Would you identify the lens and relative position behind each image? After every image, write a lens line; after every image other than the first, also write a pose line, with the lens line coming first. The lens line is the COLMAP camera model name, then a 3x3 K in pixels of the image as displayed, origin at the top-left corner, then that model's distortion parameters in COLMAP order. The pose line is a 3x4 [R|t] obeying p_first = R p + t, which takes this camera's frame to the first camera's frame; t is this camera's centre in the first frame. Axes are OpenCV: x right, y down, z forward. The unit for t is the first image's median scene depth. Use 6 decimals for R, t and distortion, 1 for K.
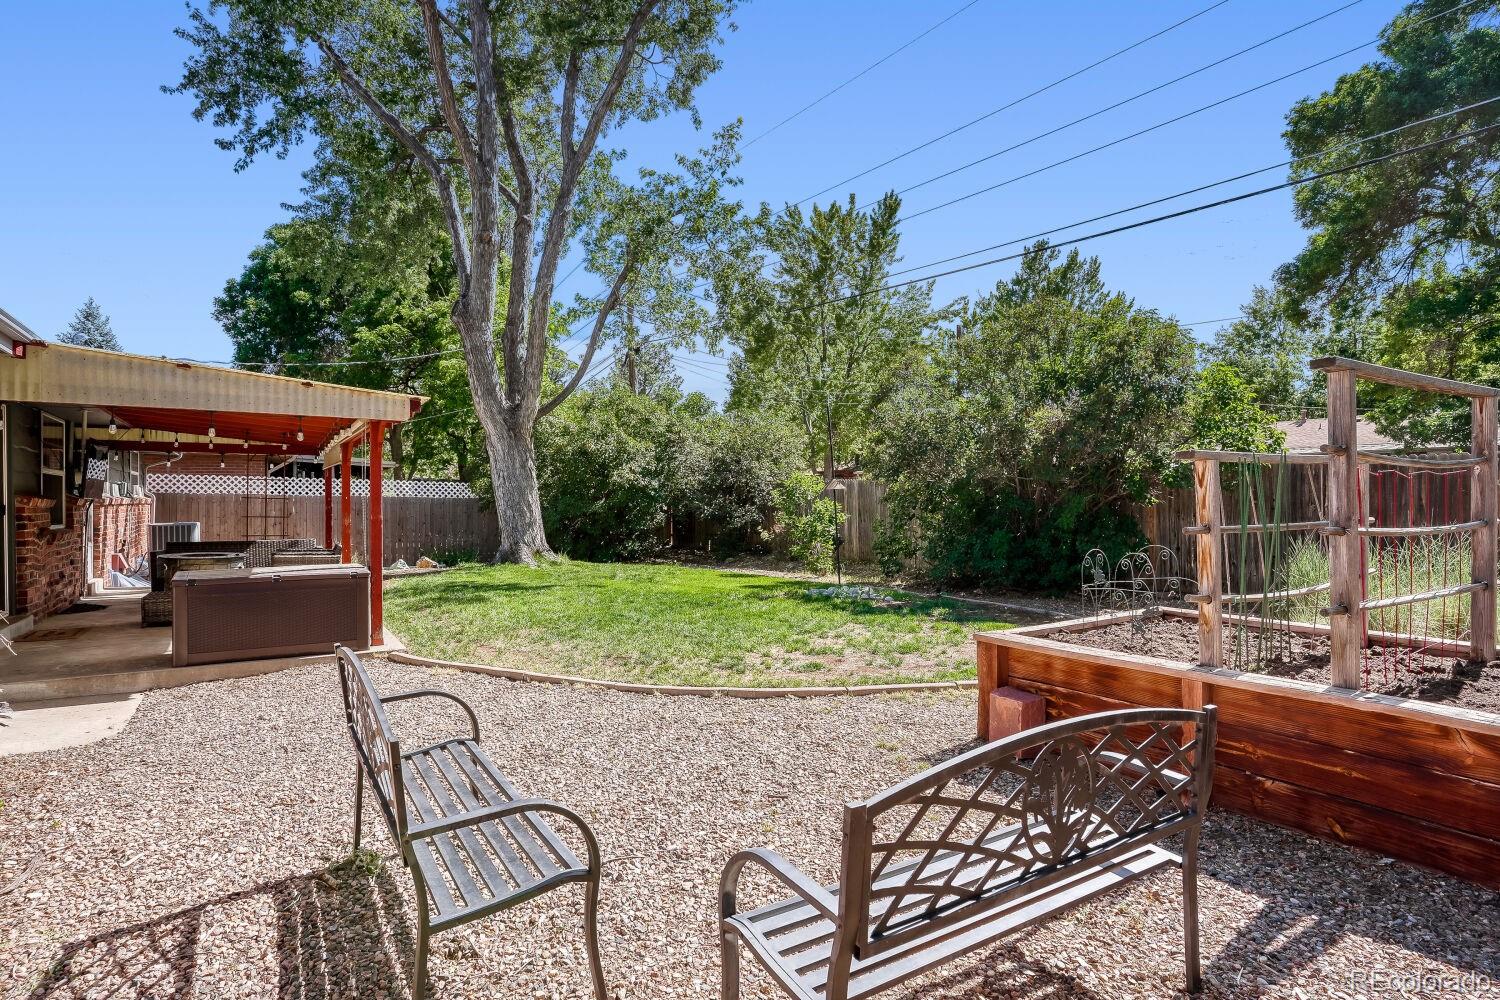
lens RADIAL K [[784.7, 0, 745.1], [0, 784.7, 496.7], [0, 0, 1]] dist [-0.057282, 0.030248]
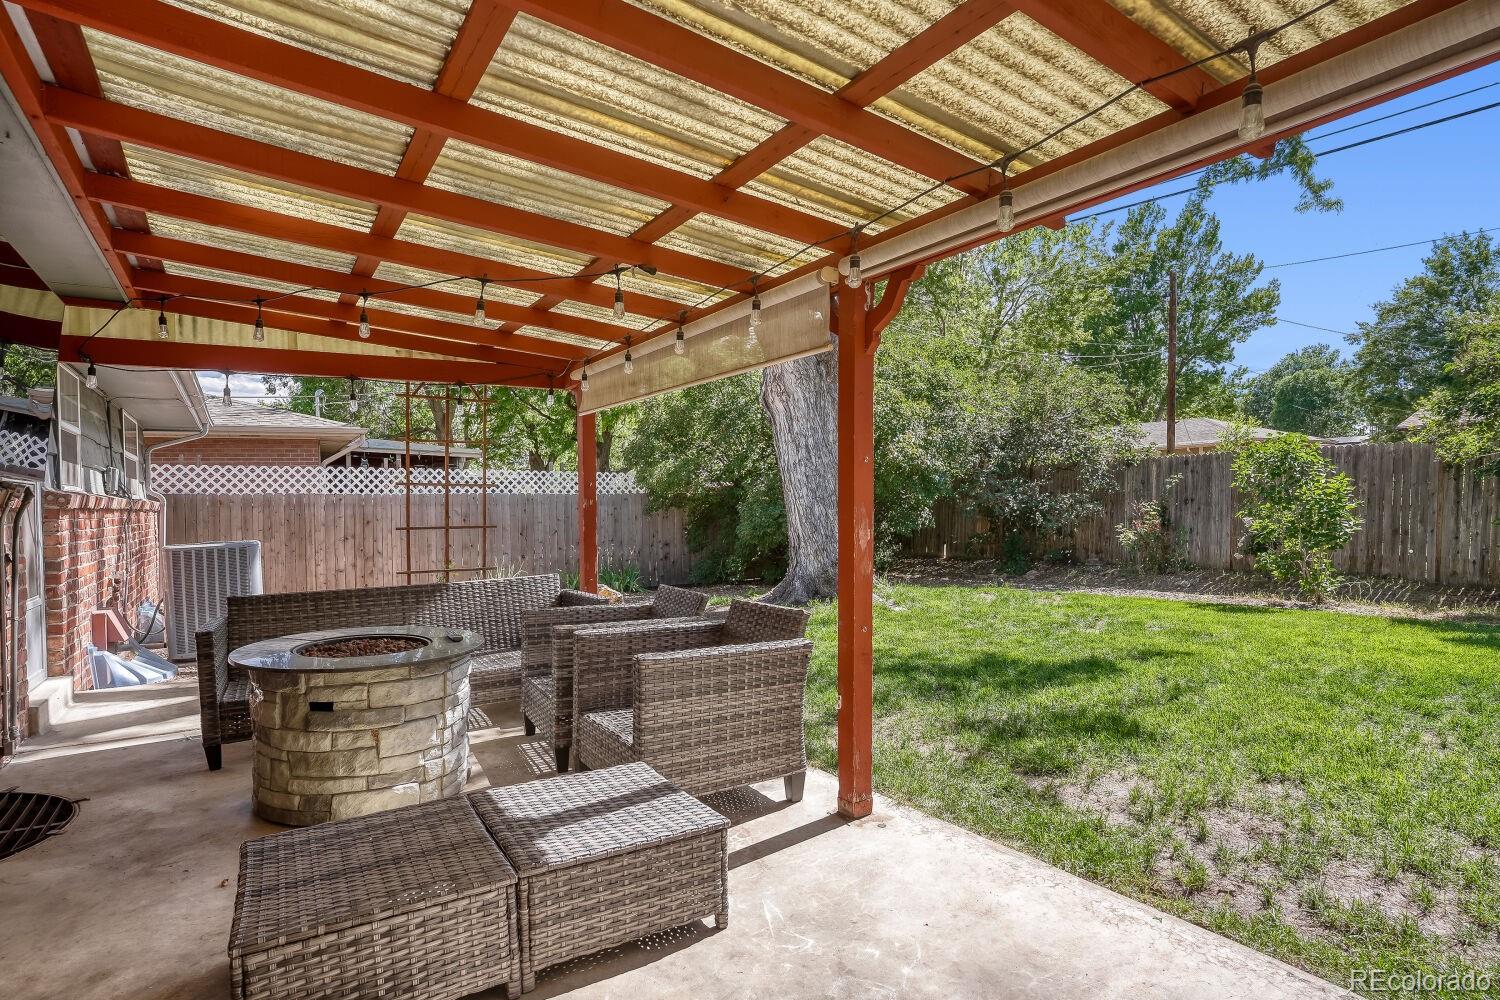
lens RADIAL K [[784.7, 0, 755.0], [0, 784.7, 501.8], [0, 0, 1]] dist [-0.057282, 0.030248]
pose [[0.999583, -0.022694, 0.017854, -0.400855], [0.022574, 0.999721, 0.006882, 0.010786], [-0.018005, -0.006476, 0.999817, 0.491764]]
